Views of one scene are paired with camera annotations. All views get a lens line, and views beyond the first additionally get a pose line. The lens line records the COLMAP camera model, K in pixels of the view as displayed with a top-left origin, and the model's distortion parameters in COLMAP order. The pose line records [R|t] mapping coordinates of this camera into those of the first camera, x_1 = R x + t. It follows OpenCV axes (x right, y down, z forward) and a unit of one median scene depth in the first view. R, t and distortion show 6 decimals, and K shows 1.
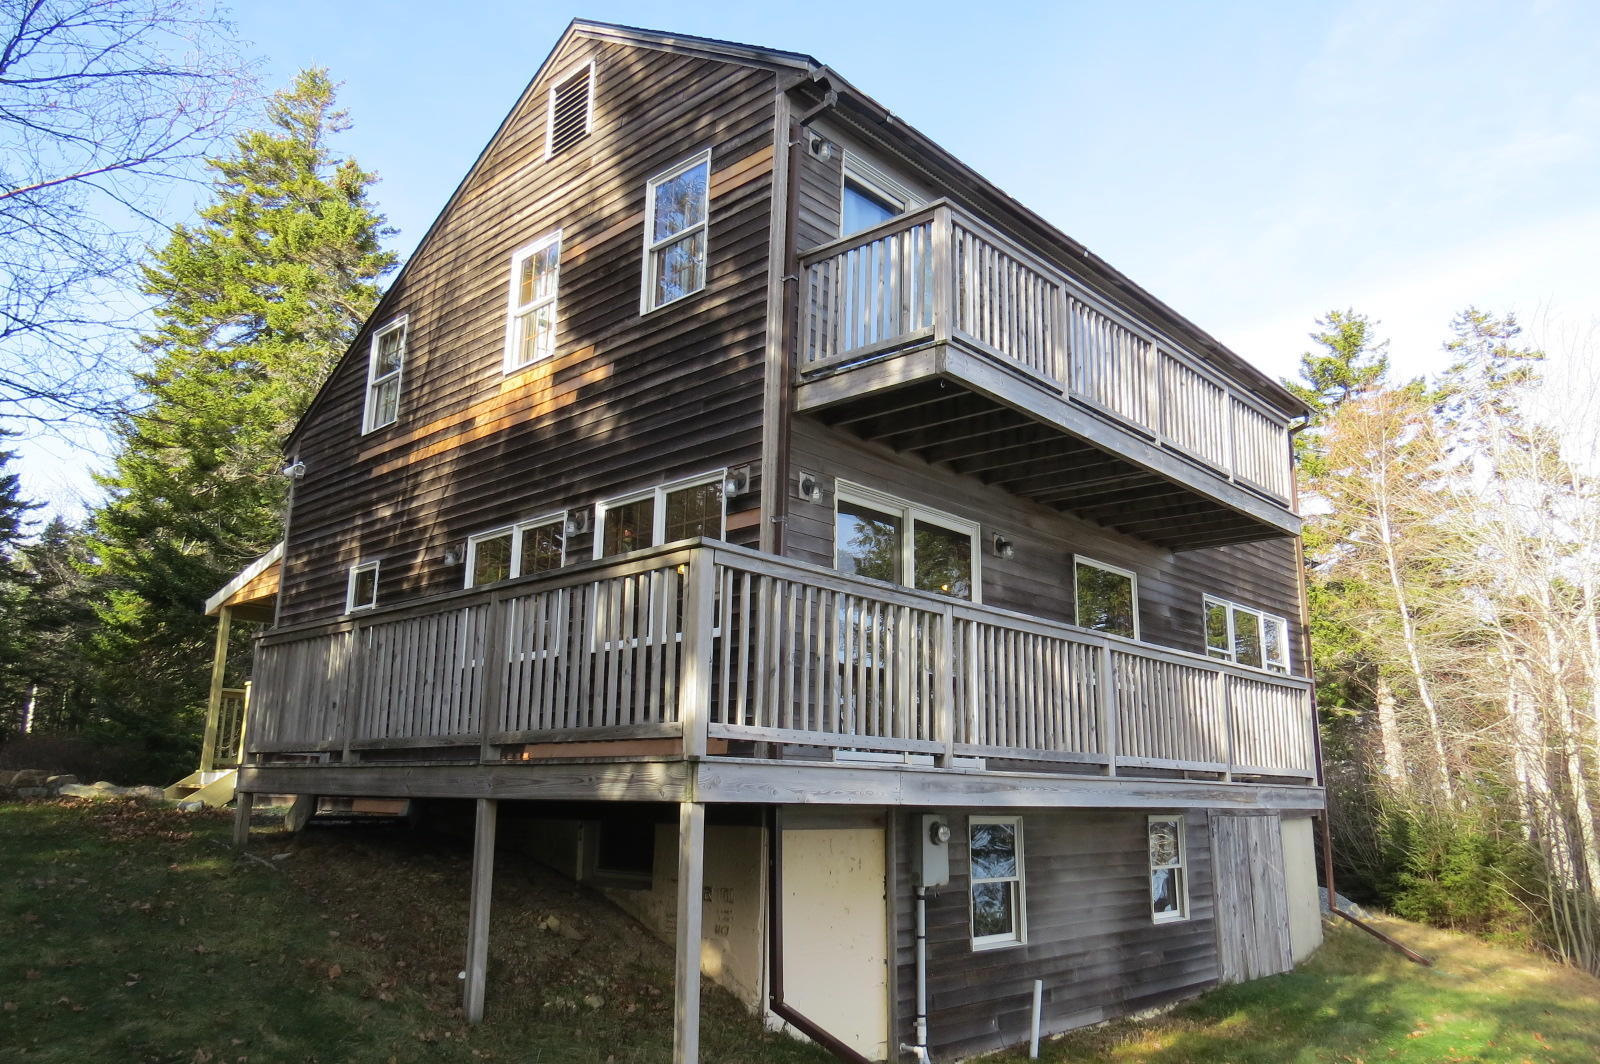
lens RADIAL K [[1158.8, 0, 800.0], [0, 1158.8, 532.0], [0, 0, 1]] dist [-0.012648, 0.005912]
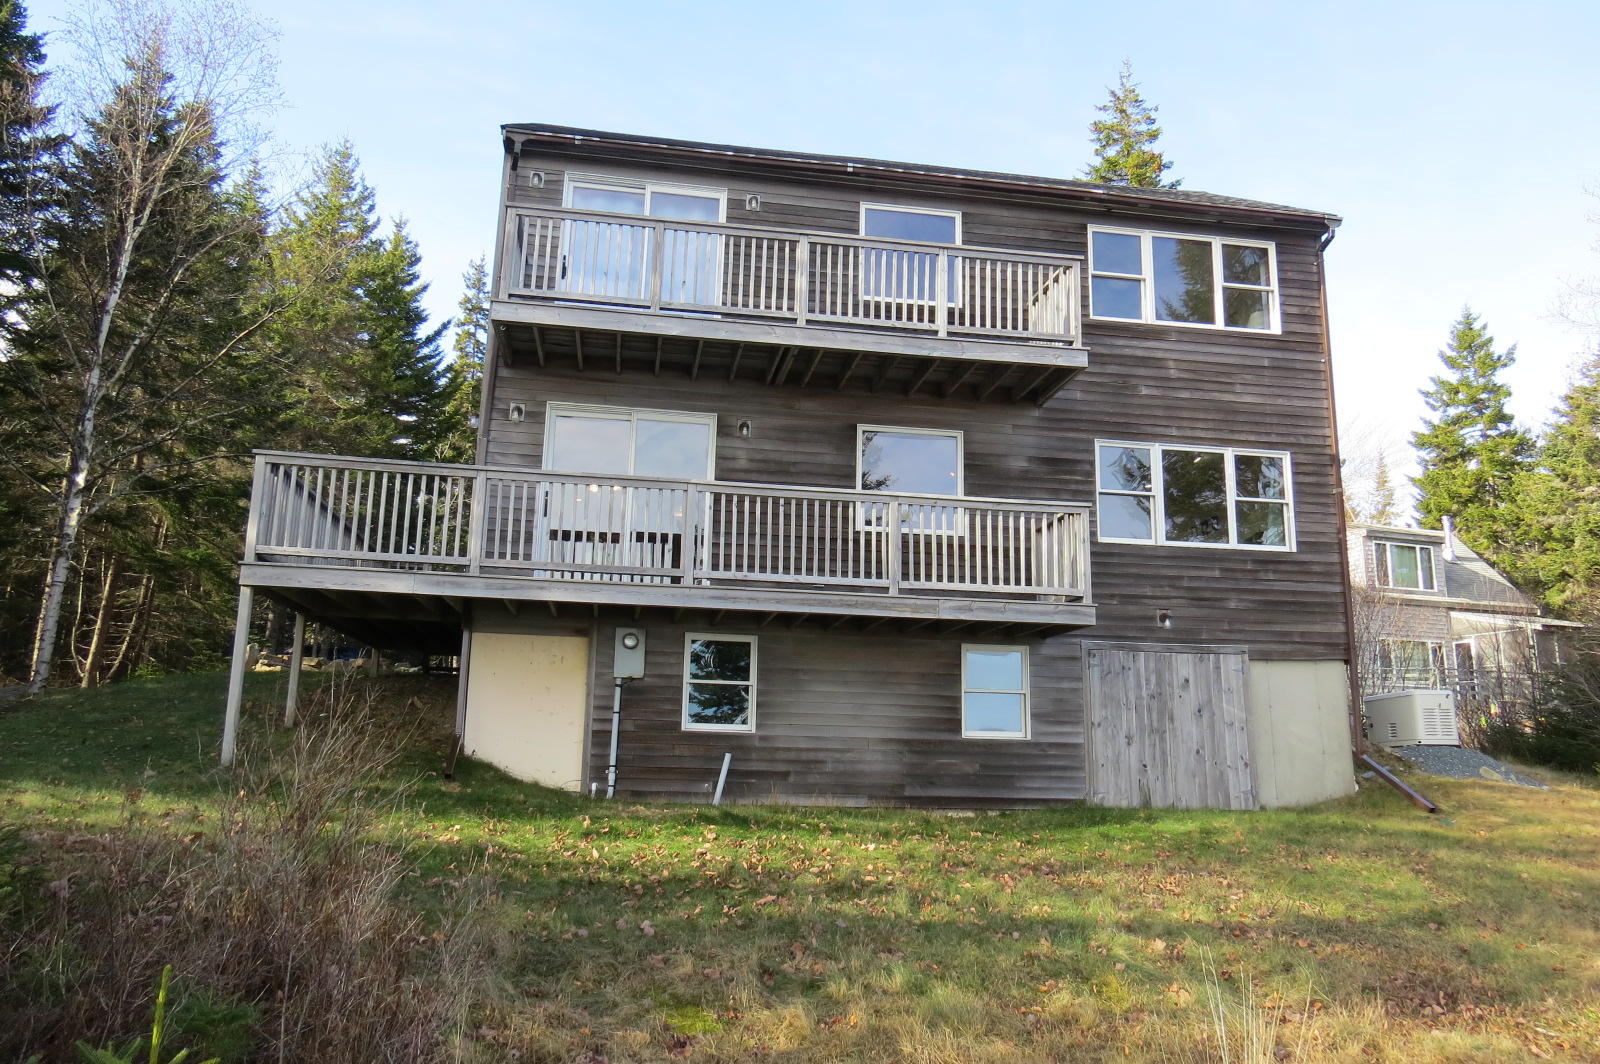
lens RADIAL K [[1158.8, 0, 800.0], [0, 1158.8, 532.0], [0, 0, 1]] dist [-0.012648, 0.005912]
pose [[0.790156, -0.120393, -0.600965, 1.133279], [0.124974, 0.991566, -0.034325, 0.205489], [0.600029, -0.047983, 0.798538, 0.021477]]
